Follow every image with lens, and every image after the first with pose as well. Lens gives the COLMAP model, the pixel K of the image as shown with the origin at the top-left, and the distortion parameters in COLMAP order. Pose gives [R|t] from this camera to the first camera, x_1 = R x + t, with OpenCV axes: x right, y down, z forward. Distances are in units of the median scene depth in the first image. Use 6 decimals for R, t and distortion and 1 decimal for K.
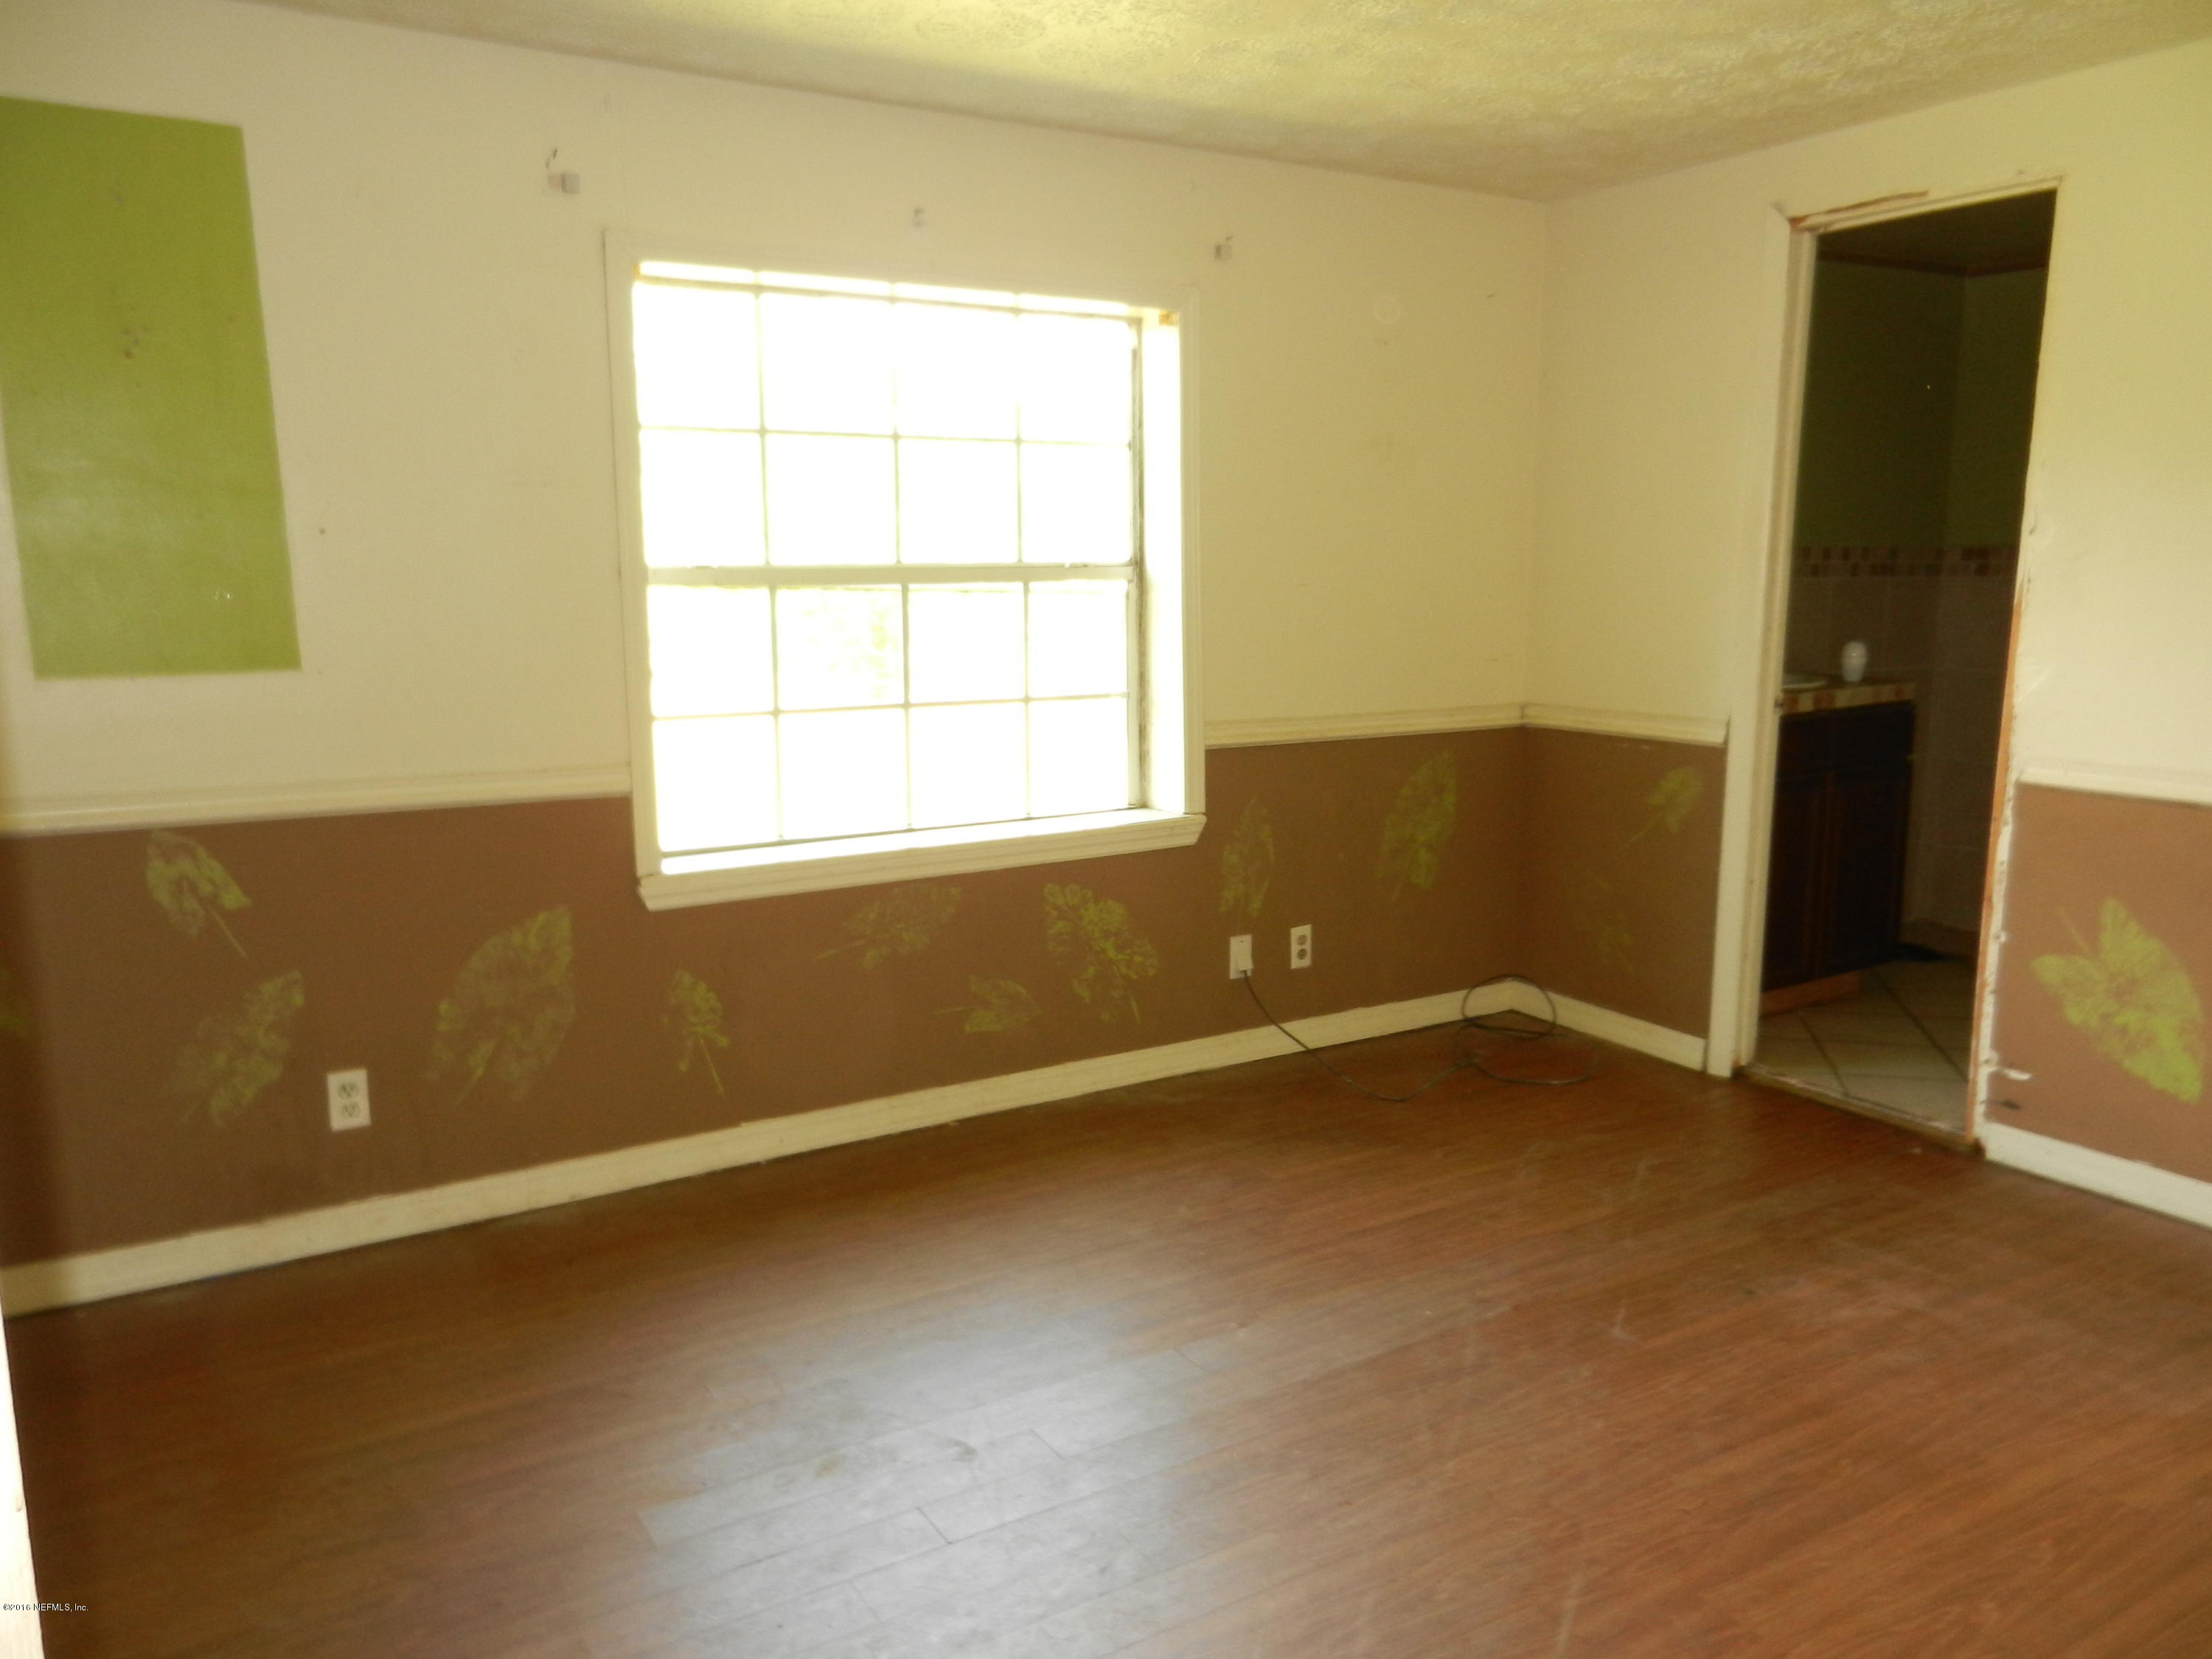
lens RADIAL K [[1647.4, 0, 1106.0], [0, 1647.4, 829.5], [0, 0, 1]] dist [0.010482, 0.005334]
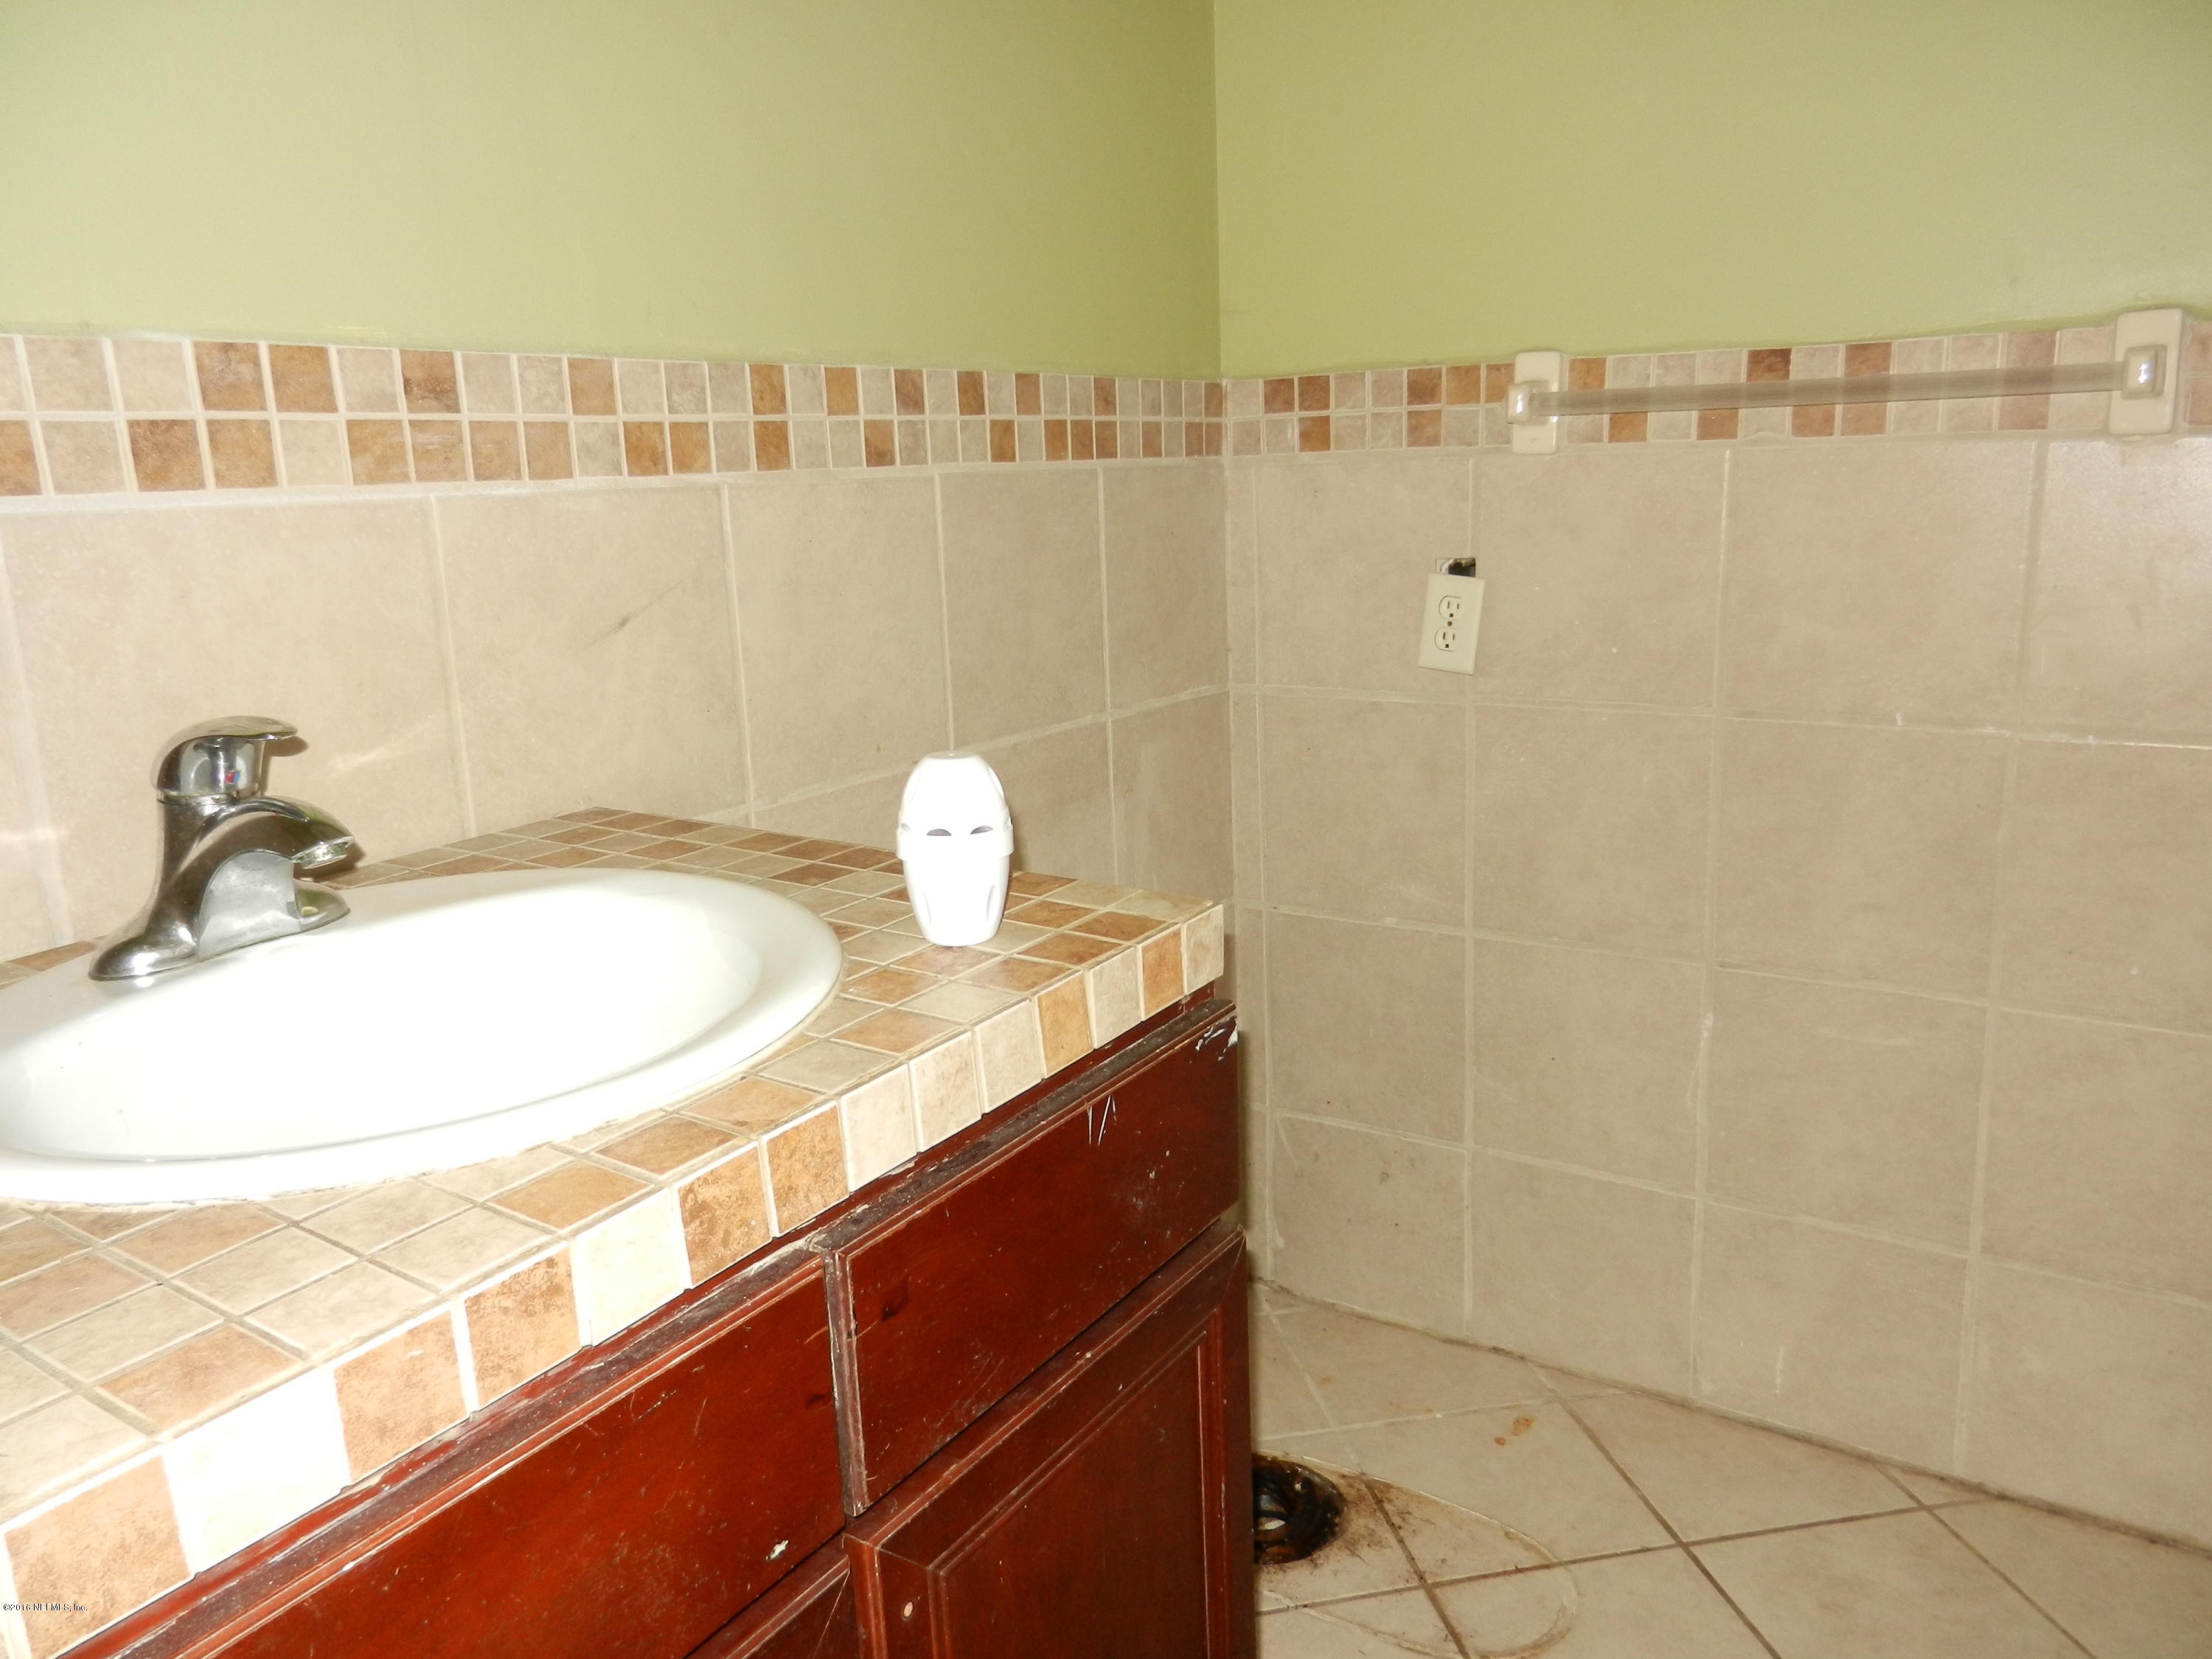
lens RADIAL K [[1647.4, 0, 1106.0], [0, 1647.4, 829.5], [0, 0, 1]] dist [0.010482, 0.005334]
pose [[0.911123, -0.122007, 0.393662, 0.484928], [0.103903, 0.992324, 0.067067, -0.145032], [-0.398823, -0.020204, 0.916805, 0.999467]]
